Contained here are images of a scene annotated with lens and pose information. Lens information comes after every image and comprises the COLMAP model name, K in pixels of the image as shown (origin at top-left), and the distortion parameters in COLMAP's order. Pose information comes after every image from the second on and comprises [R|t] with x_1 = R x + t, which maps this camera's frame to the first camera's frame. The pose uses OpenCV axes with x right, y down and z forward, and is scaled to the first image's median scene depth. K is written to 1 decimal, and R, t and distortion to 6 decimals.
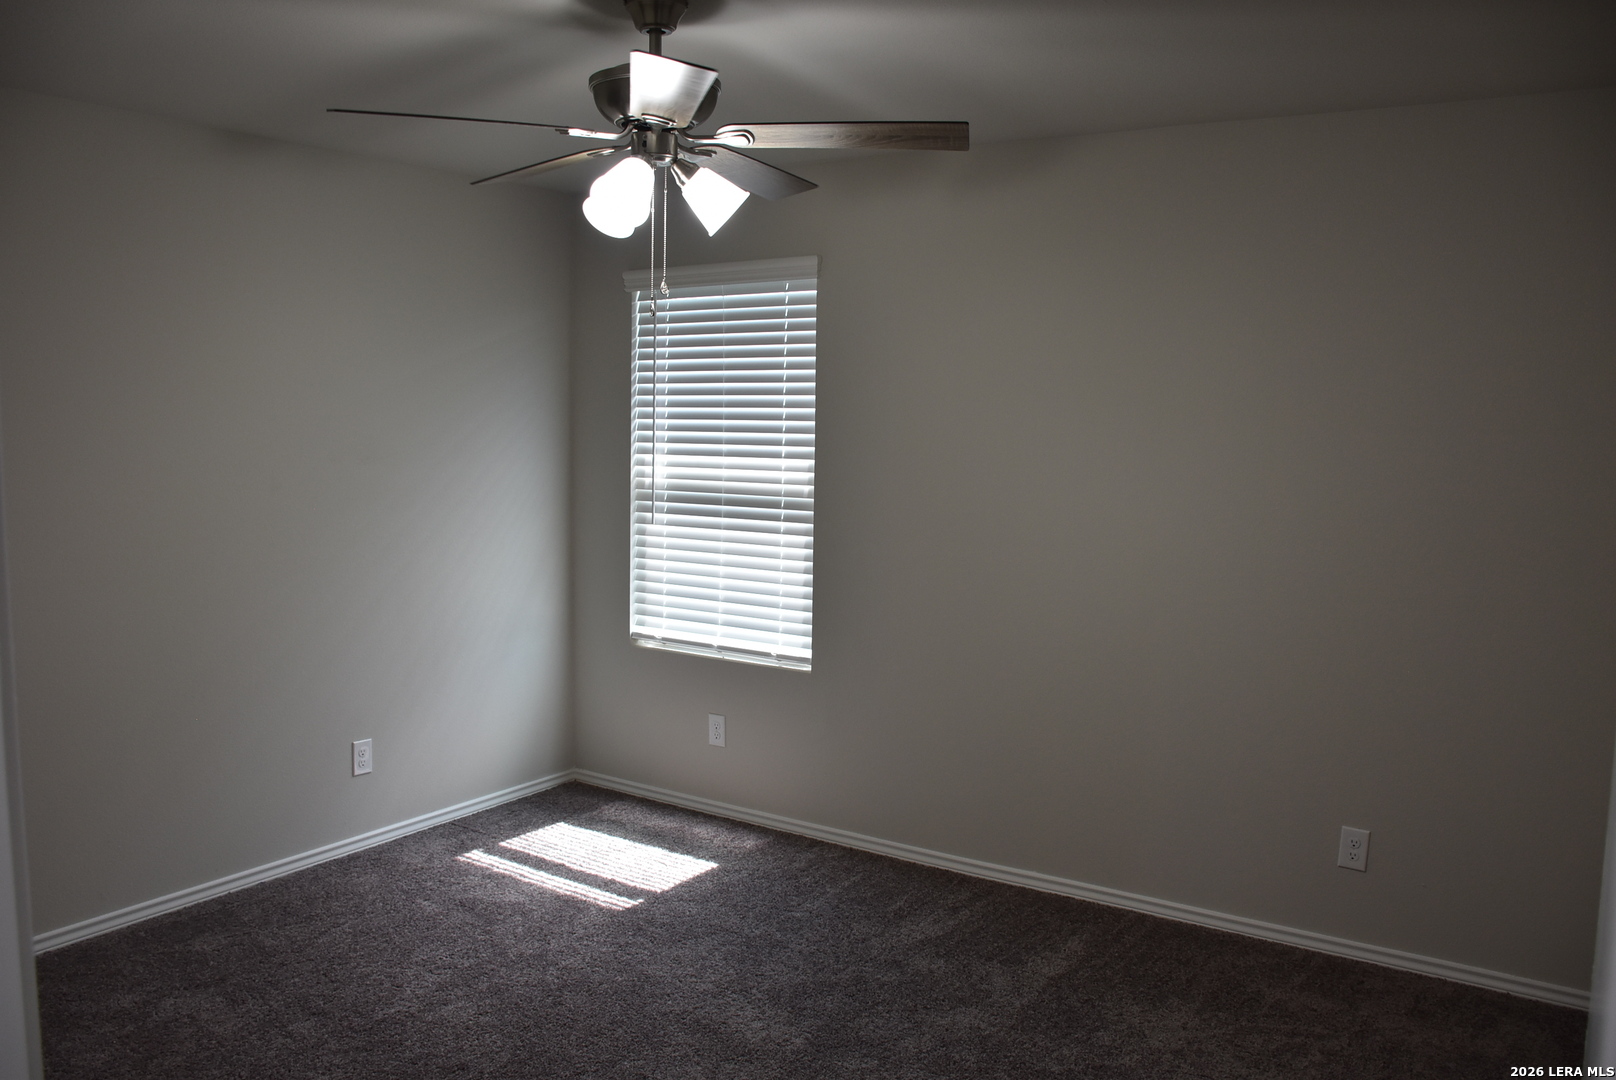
lens RADIAL K [[1263.6, 0, 818.2], [0, 1263.6, 560.6], [0, 0, 1]] dist [-0.149836, 0.100992]
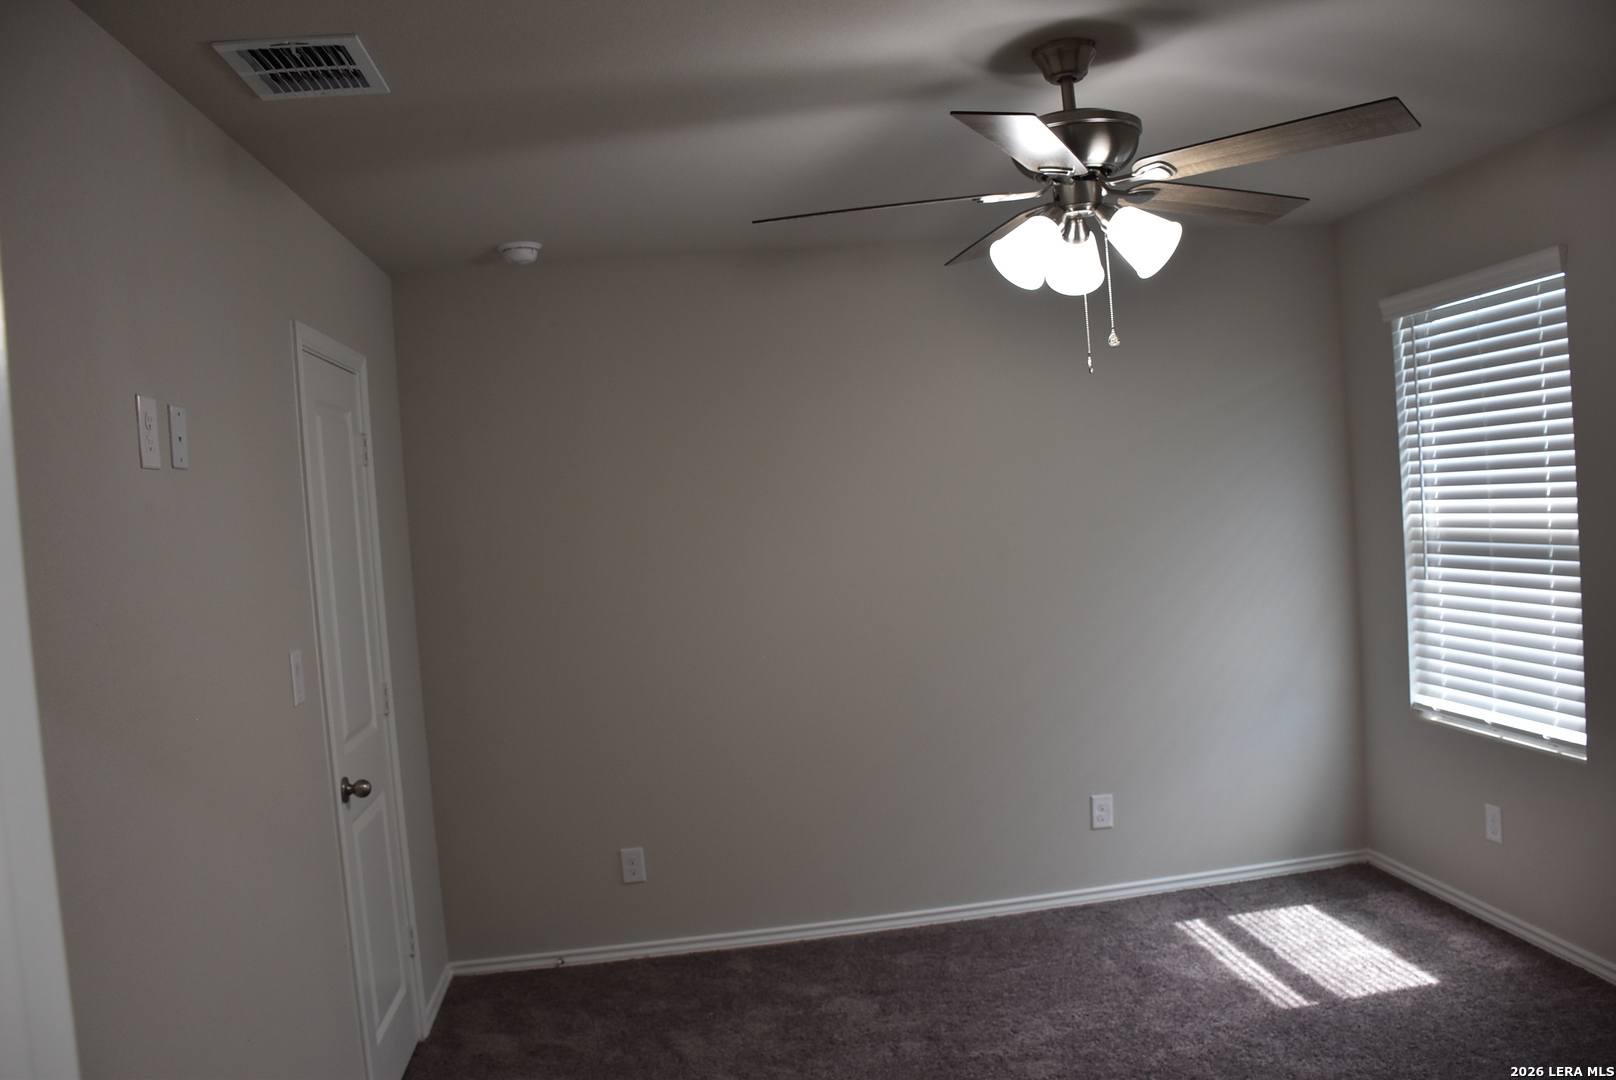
lens RADIAL K [[1263.6, 0, 818.2], [0, 1263.6, 560.6], [0, 0, 1]] dist [-0.149836, 0.100992]
pose [[0.649194, -0.029207, -0.760062, 0.259148], [-0.002399, 0.999179, -0.040445, -0.007149], [0.760619, 0.028080, 0.648591, 0.131757]]
